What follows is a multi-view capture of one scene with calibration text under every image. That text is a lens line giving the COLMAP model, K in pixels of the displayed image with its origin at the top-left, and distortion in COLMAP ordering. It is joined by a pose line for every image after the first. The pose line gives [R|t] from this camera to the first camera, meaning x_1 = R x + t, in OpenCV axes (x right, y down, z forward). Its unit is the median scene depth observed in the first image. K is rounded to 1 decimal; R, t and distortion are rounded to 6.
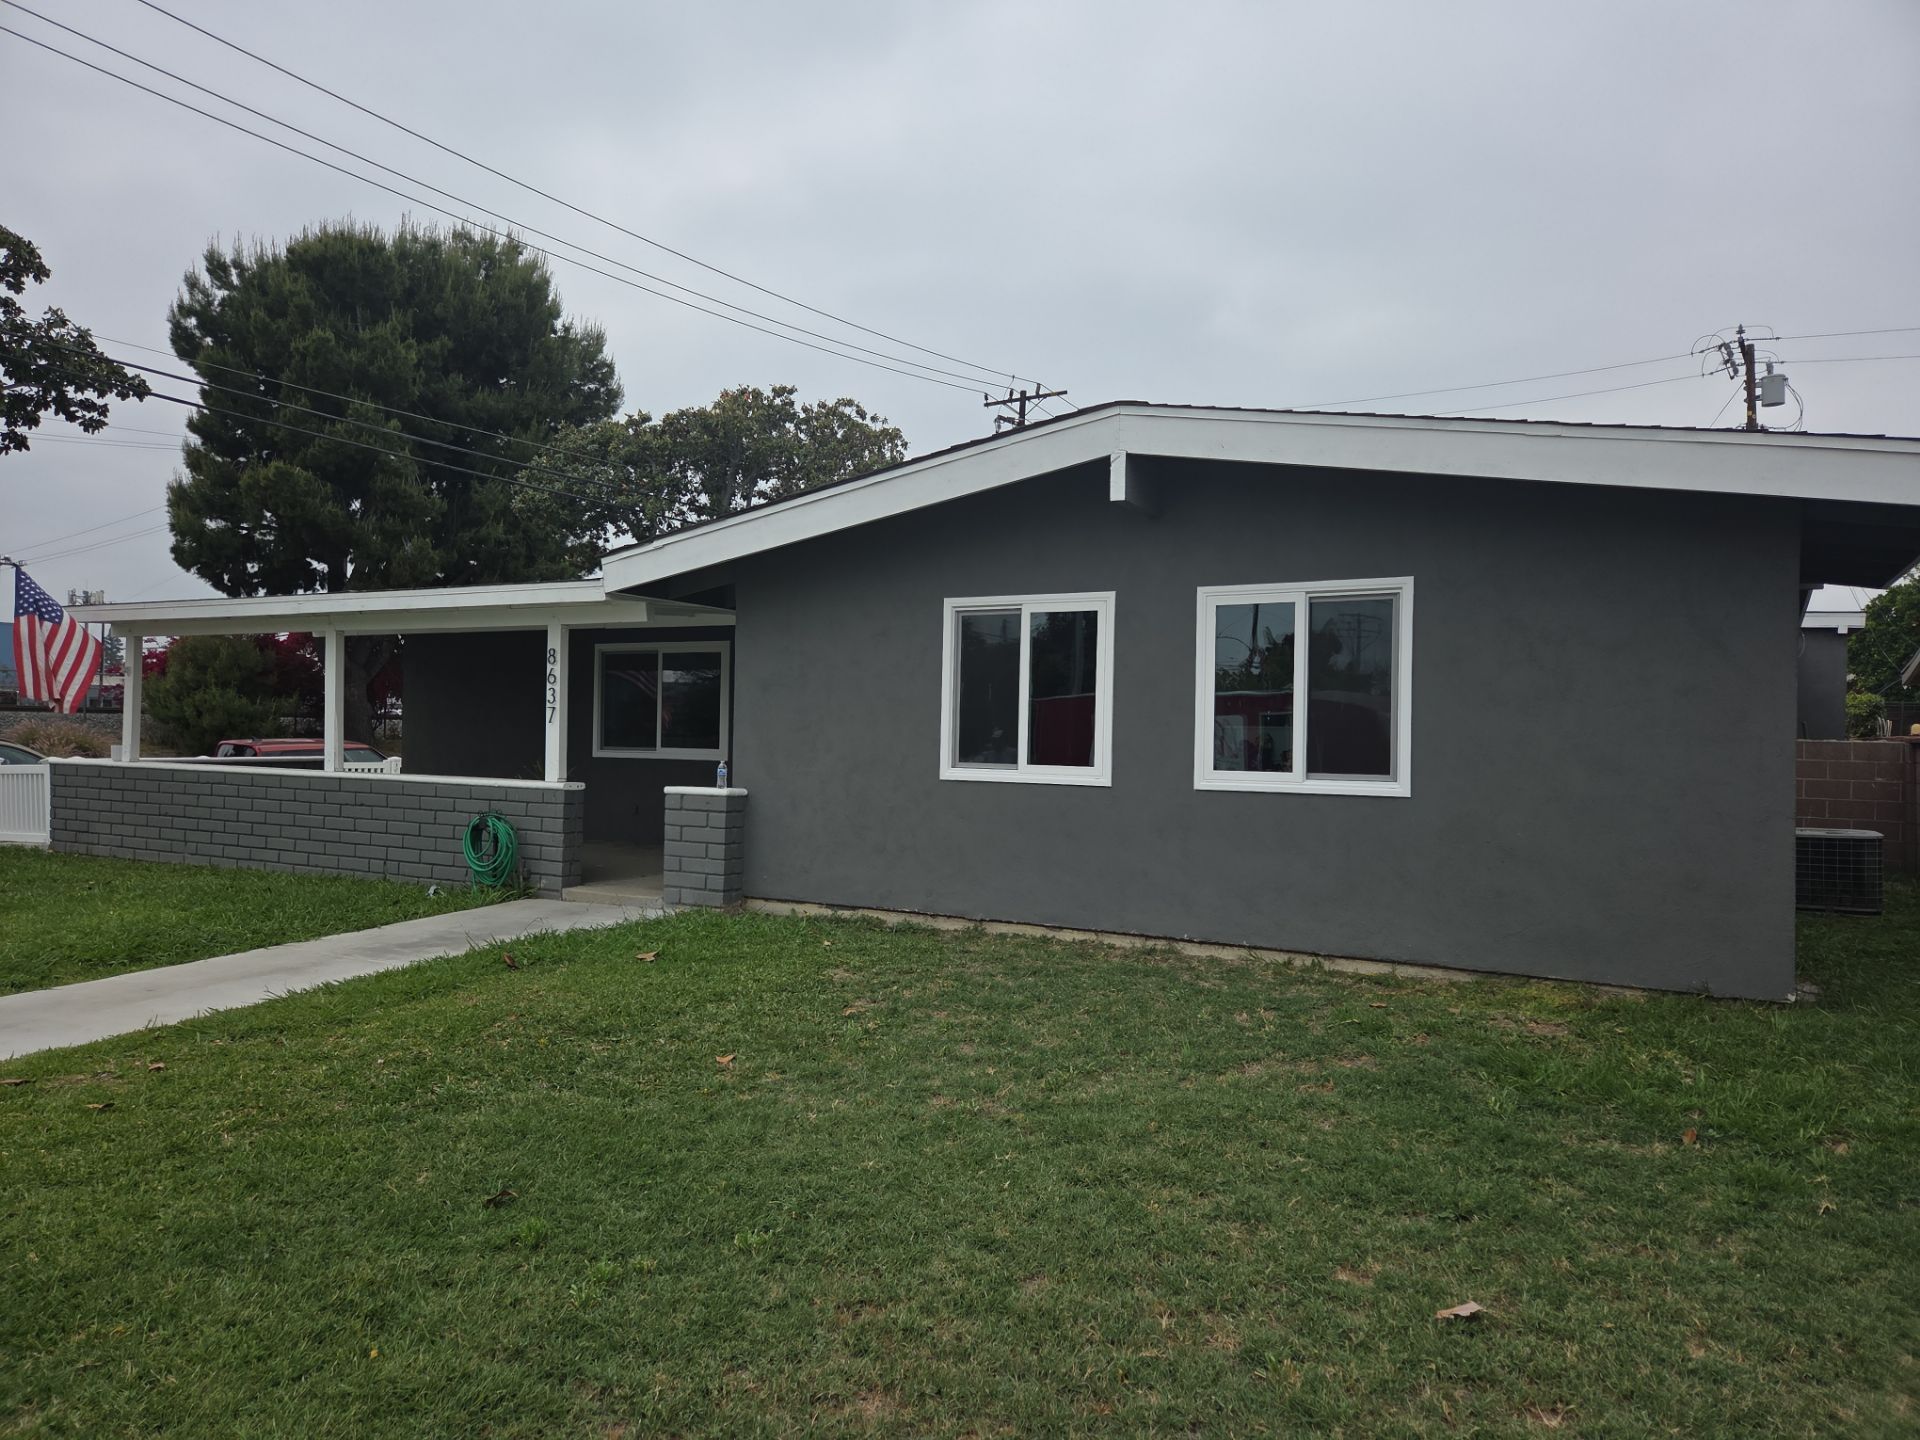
lens RADIAL K [[1363.6, 0, 952.2], [0, 1363.6, 748.0], [0, 0, 1]] dist [0.084885, -0.059425]
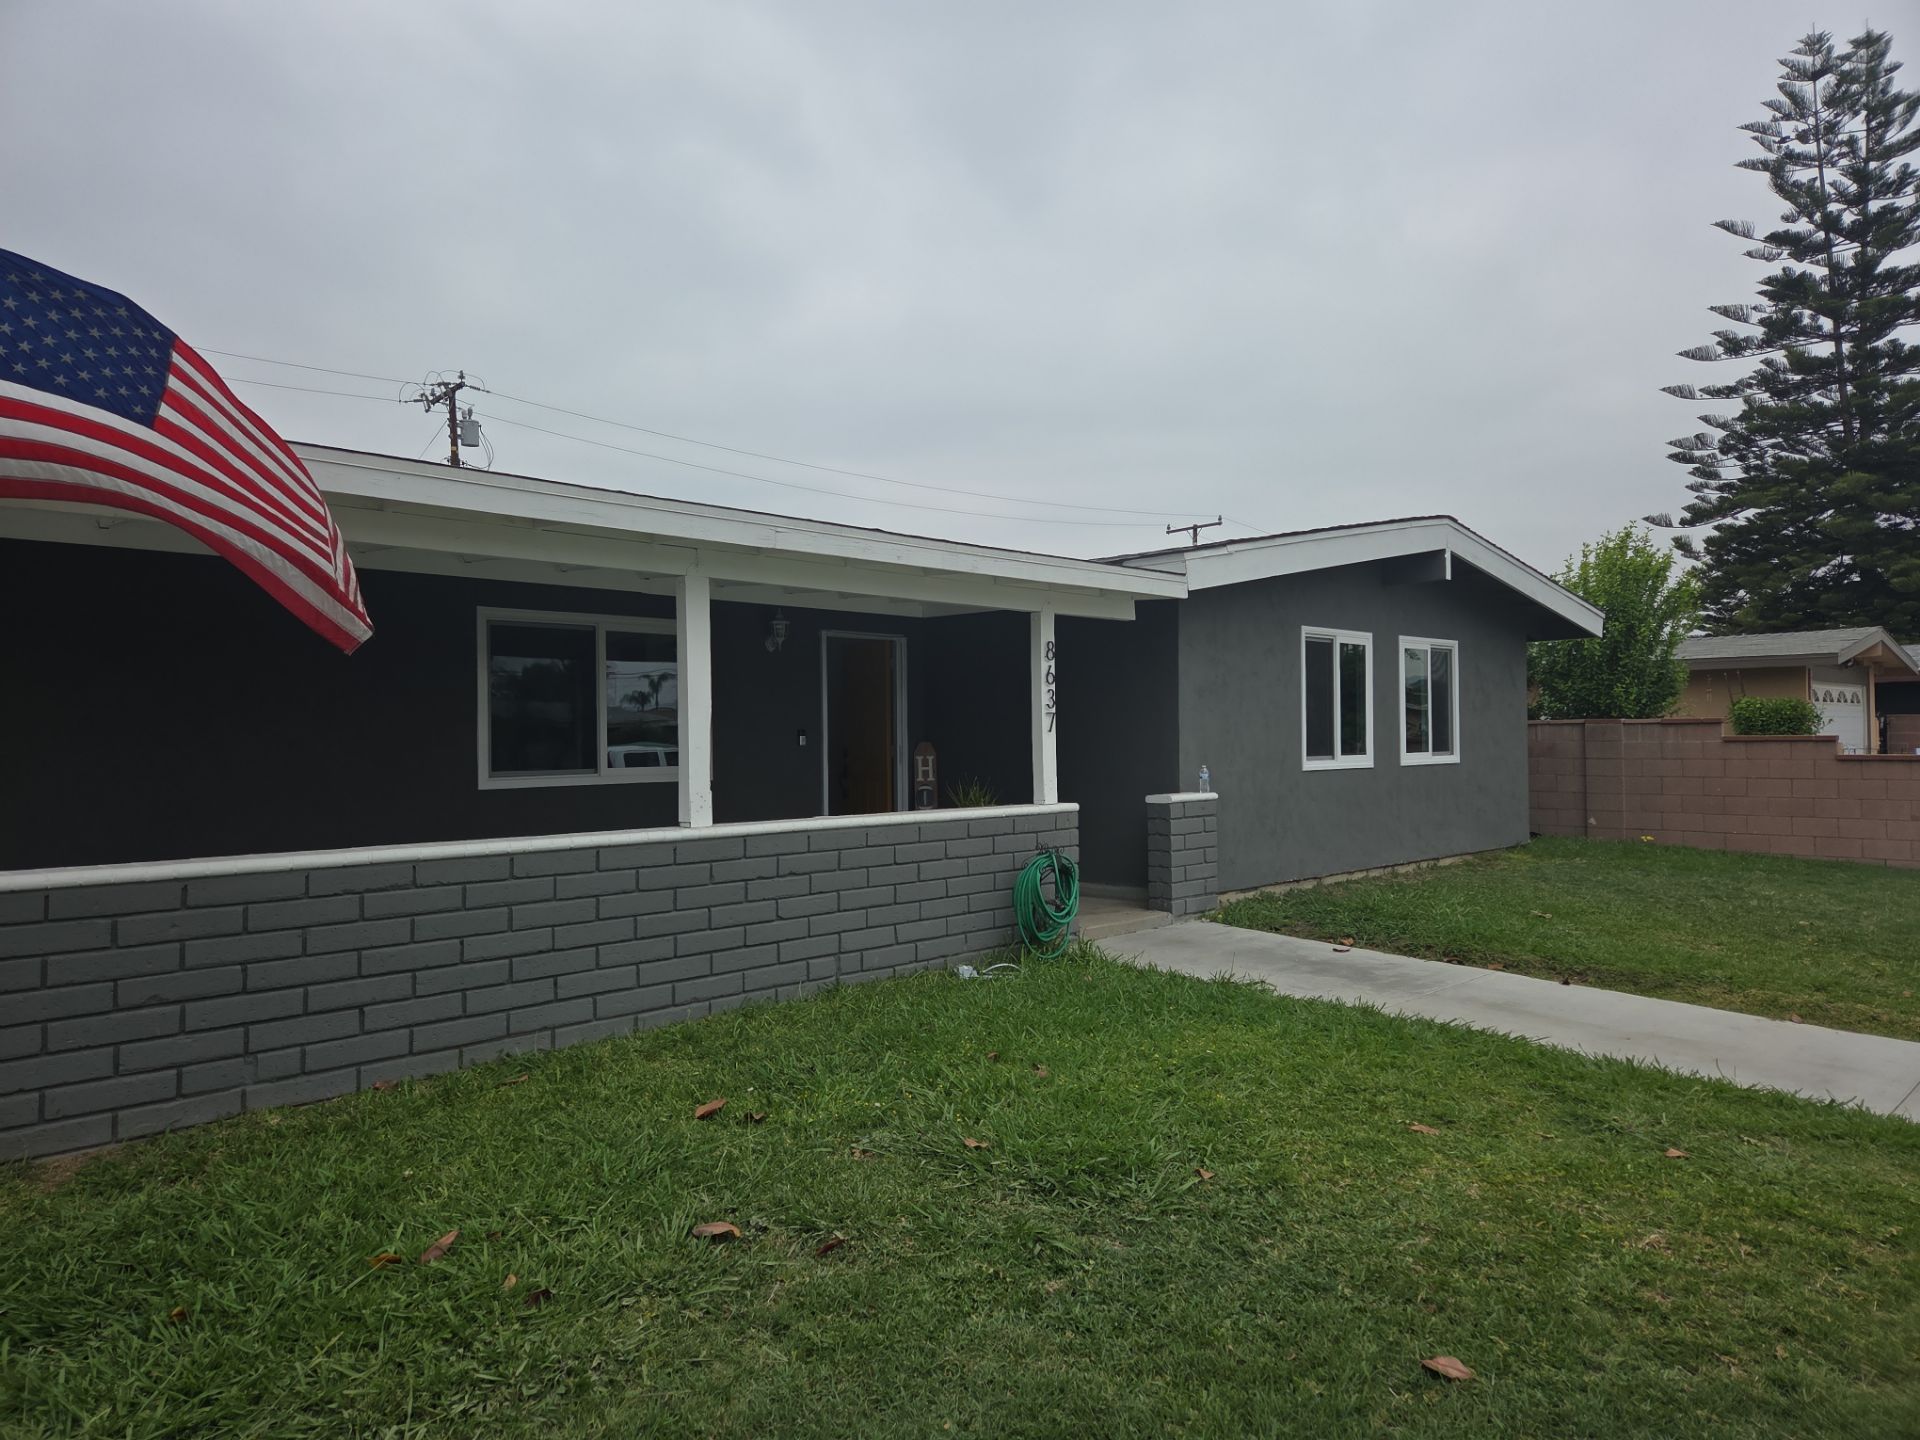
lens RADIAL K [[1330.9, 0, 962.4], [0, 1330.9, 722.2], [0, 0, 1]] dist [0.085640, -0.067822]
pose [[0.220437, -0.011495, 0.975334, -1.249242], [0.020874, 0.999757, 0.007066, -0.035536], [-0.975178, 0.018801, 0.220623, 1.015544]]
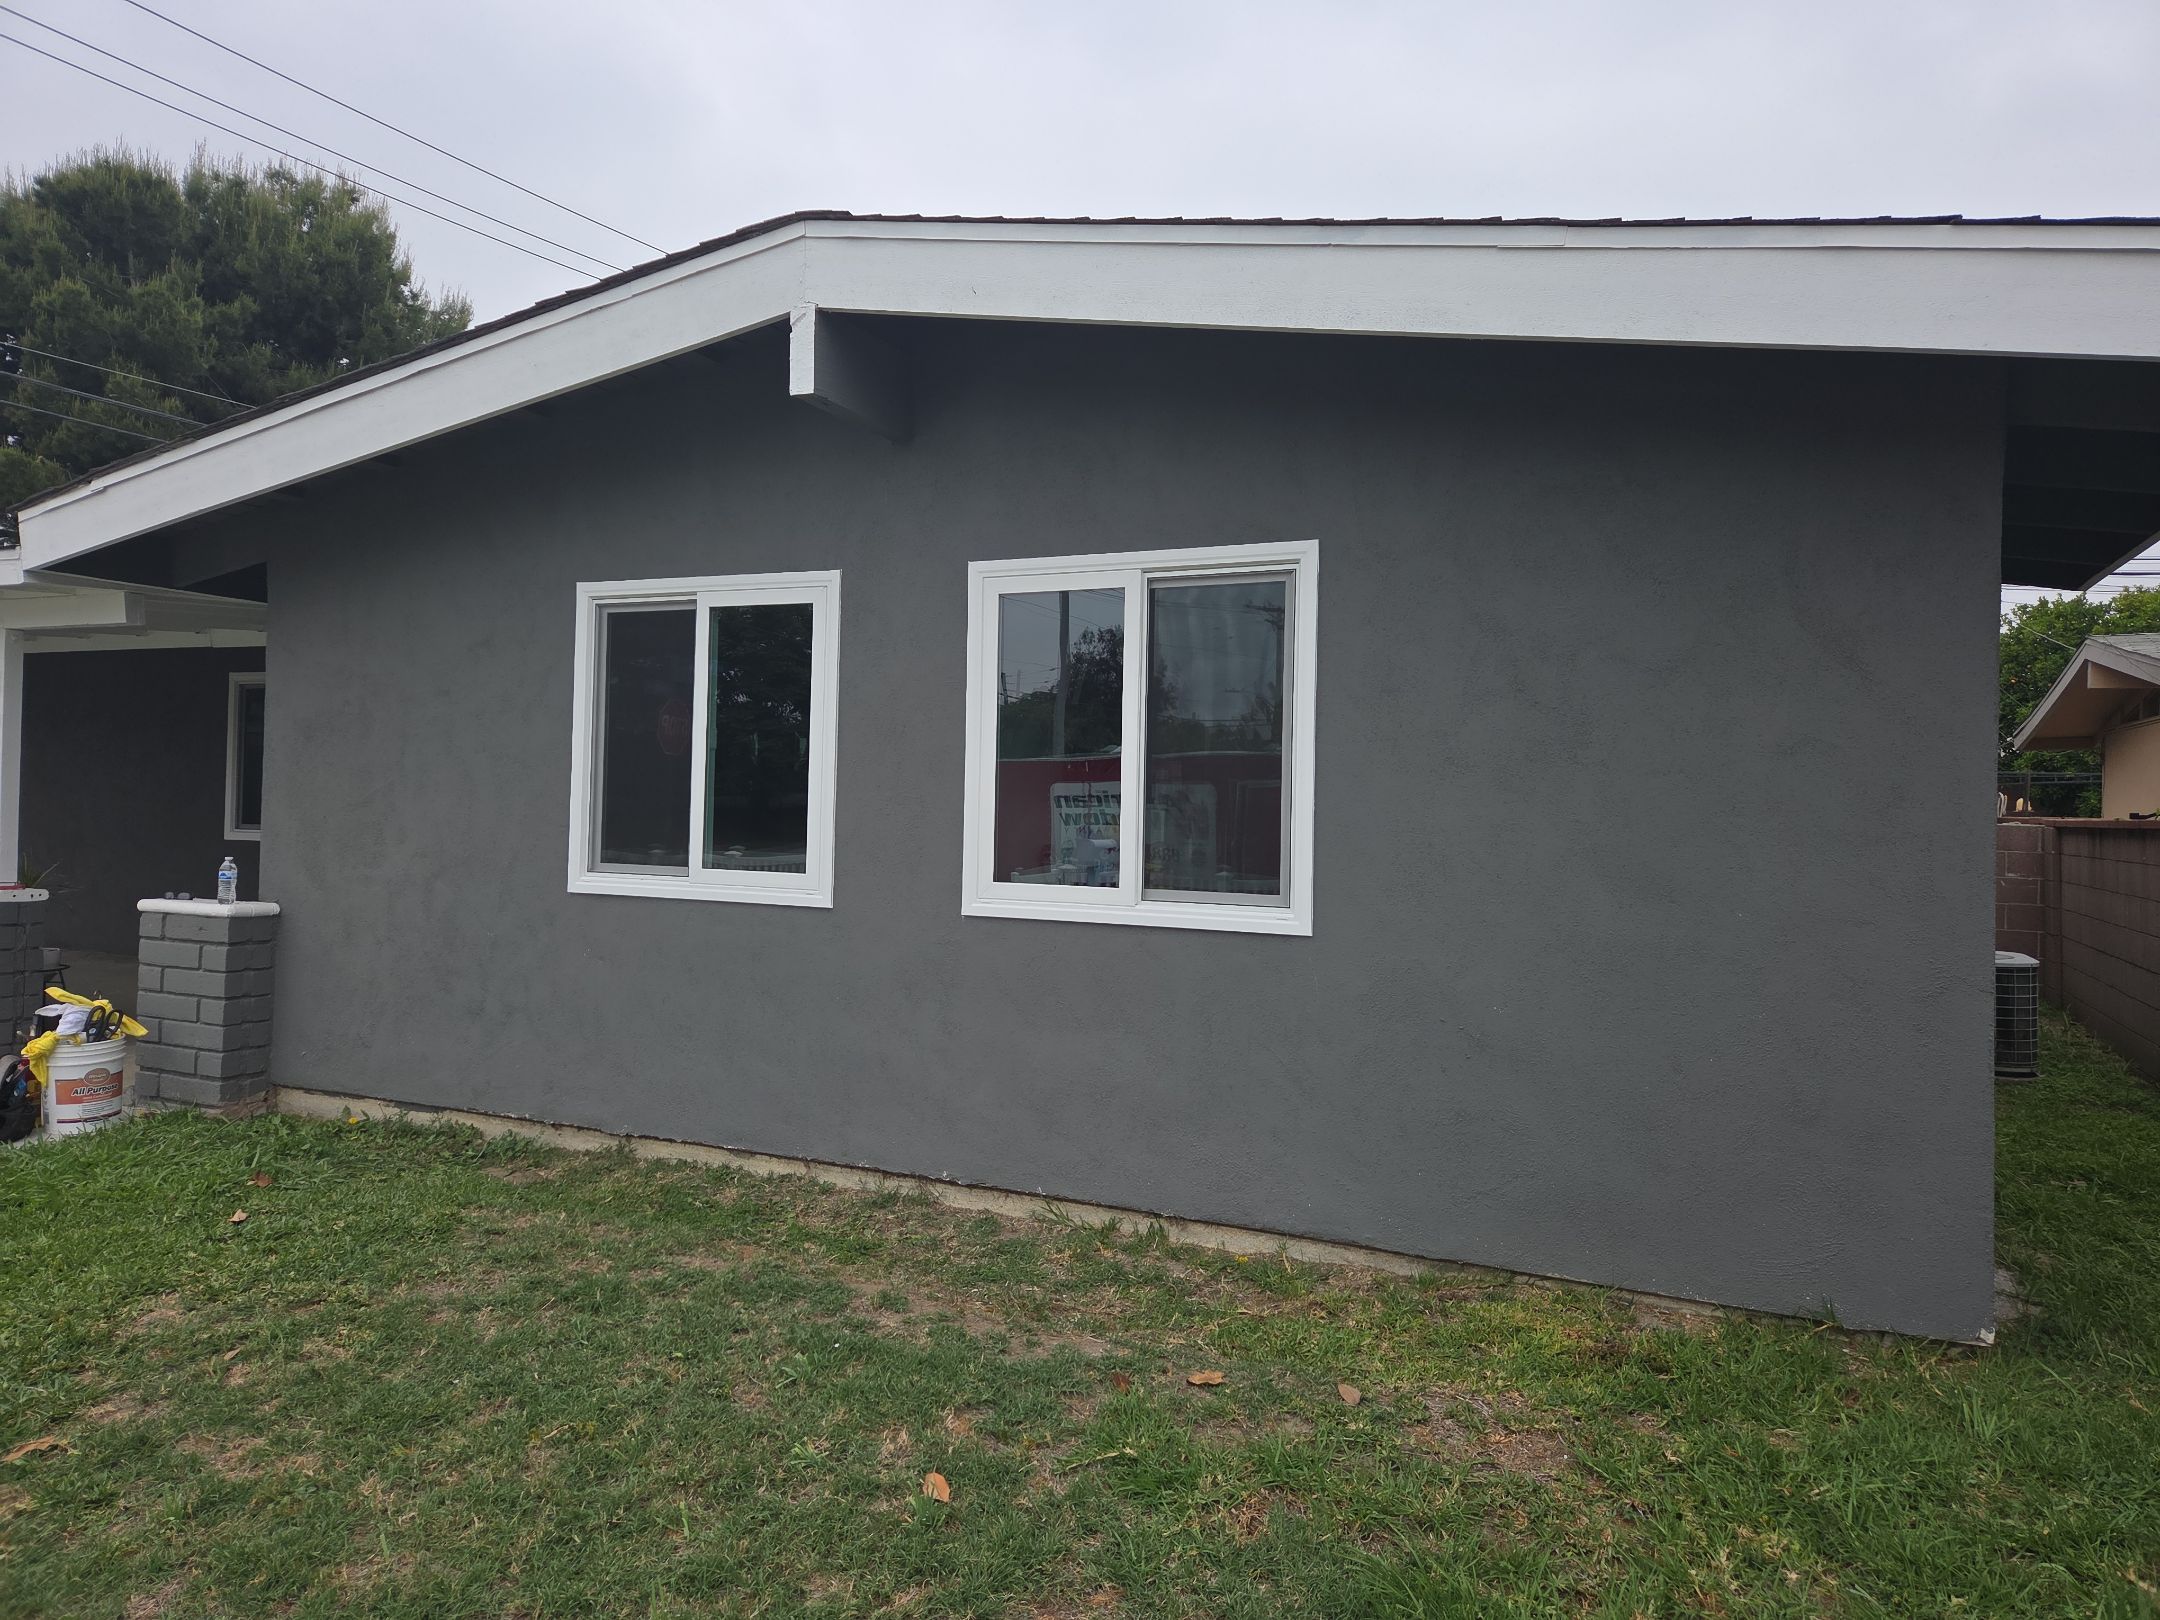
lens RADIAL K [[1526.0, 0, 1082.6], [0, 1526.0, 799.3], [0, 0, 1]] dist [0.078465, -0.049659]
pose [[0.996871, 0.005149, 0.078873, 0.156223], [-0.004204, 0.999917, -0.012139, -0.009490], [-0.078929, 0.011769, 0.996811, 0.318429]]
